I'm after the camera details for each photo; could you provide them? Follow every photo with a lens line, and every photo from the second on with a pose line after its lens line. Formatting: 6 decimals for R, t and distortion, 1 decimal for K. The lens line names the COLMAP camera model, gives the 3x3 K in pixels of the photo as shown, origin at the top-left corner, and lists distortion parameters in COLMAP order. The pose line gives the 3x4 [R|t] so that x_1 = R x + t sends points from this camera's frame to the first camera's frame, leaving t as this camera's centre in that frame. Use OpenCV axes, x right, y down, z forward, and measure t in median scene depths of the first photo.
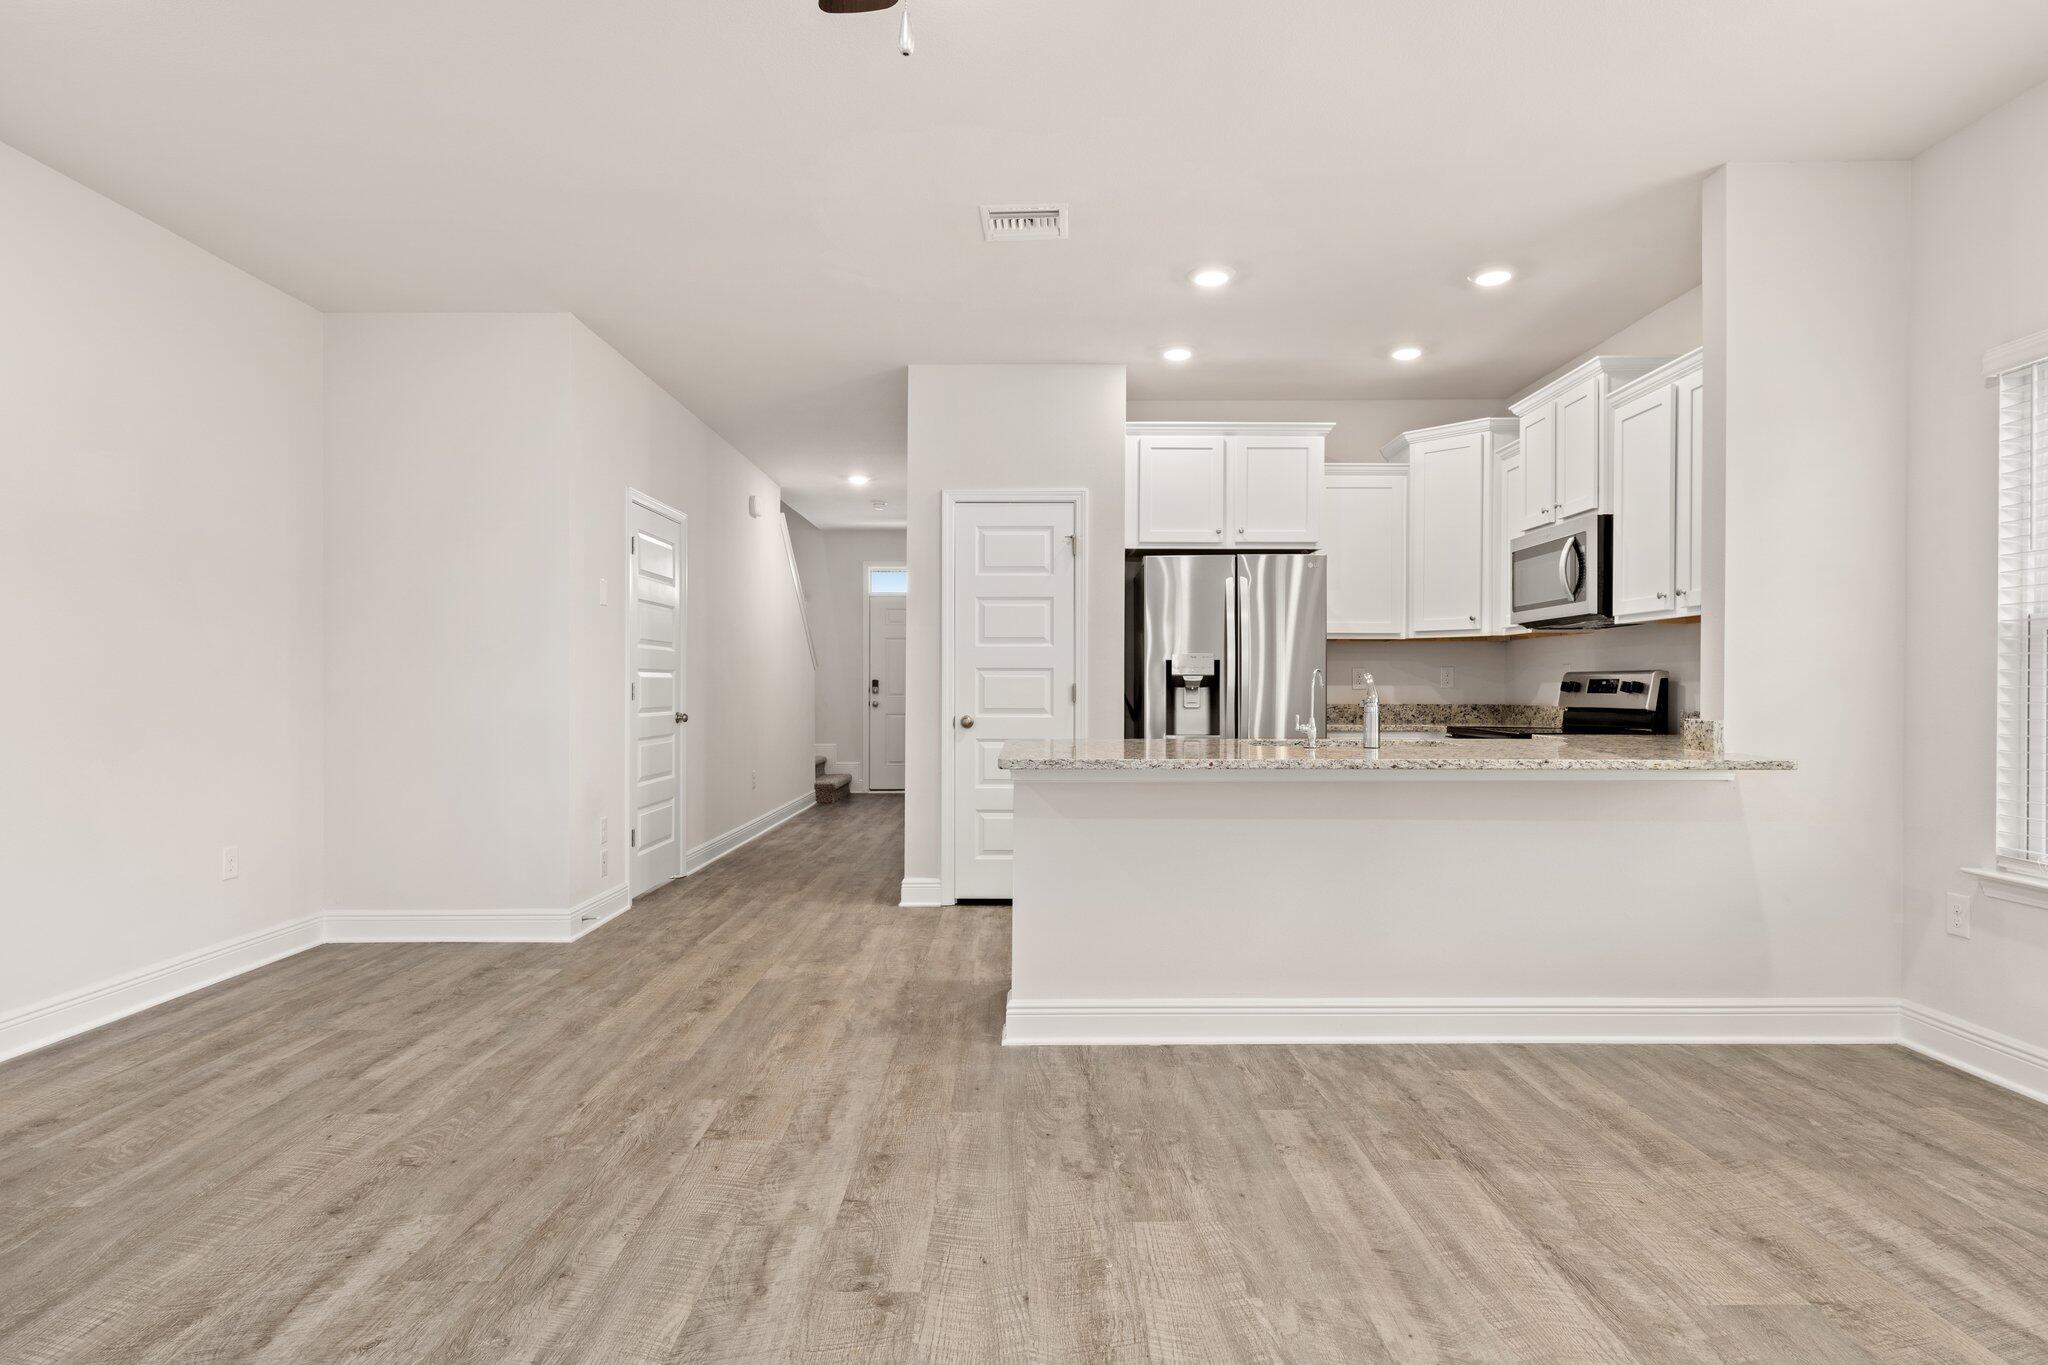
lens RADIAL K [[1102.8, 0, 1018.6], [0, 1102.8, 692.0], [0, 0, 1]] dist [0.003319, -0.001926]
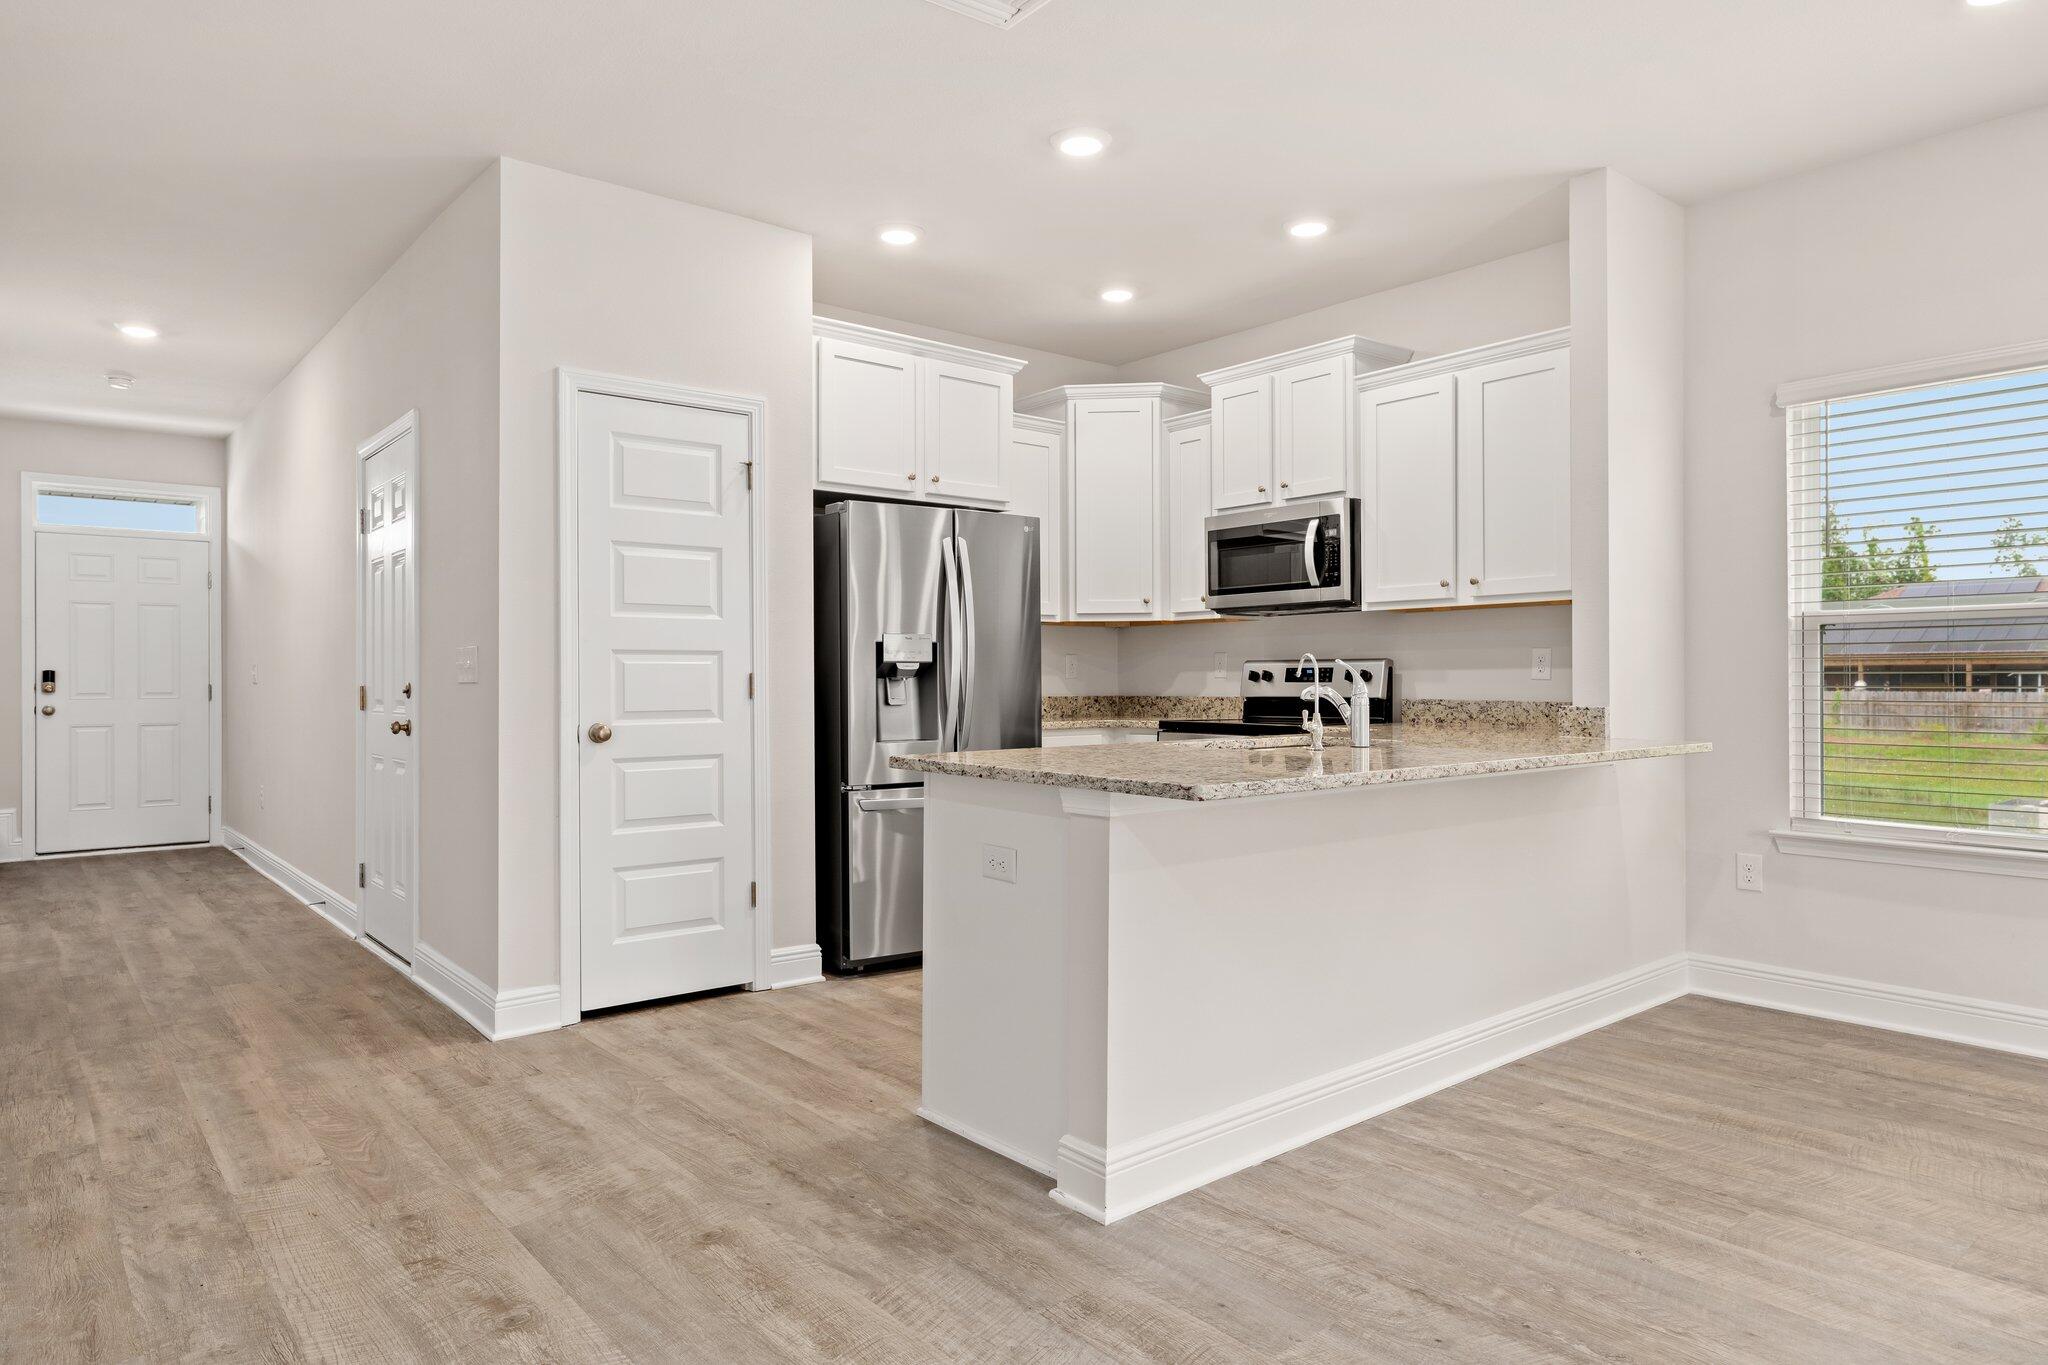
lens RADIAL K [[1236.7, 0, 1025.3], [0, 1236.7, 676.9], [0, 0, 1]] dist [0.006353, -0.002306]
pose [[0.767027, -0.003761, 0.641604, -0.556793], [0.007995, 0.999961, -0.003696, -0.002167], [-0.641565, 0.007965, 0.767028, 0.496300]]
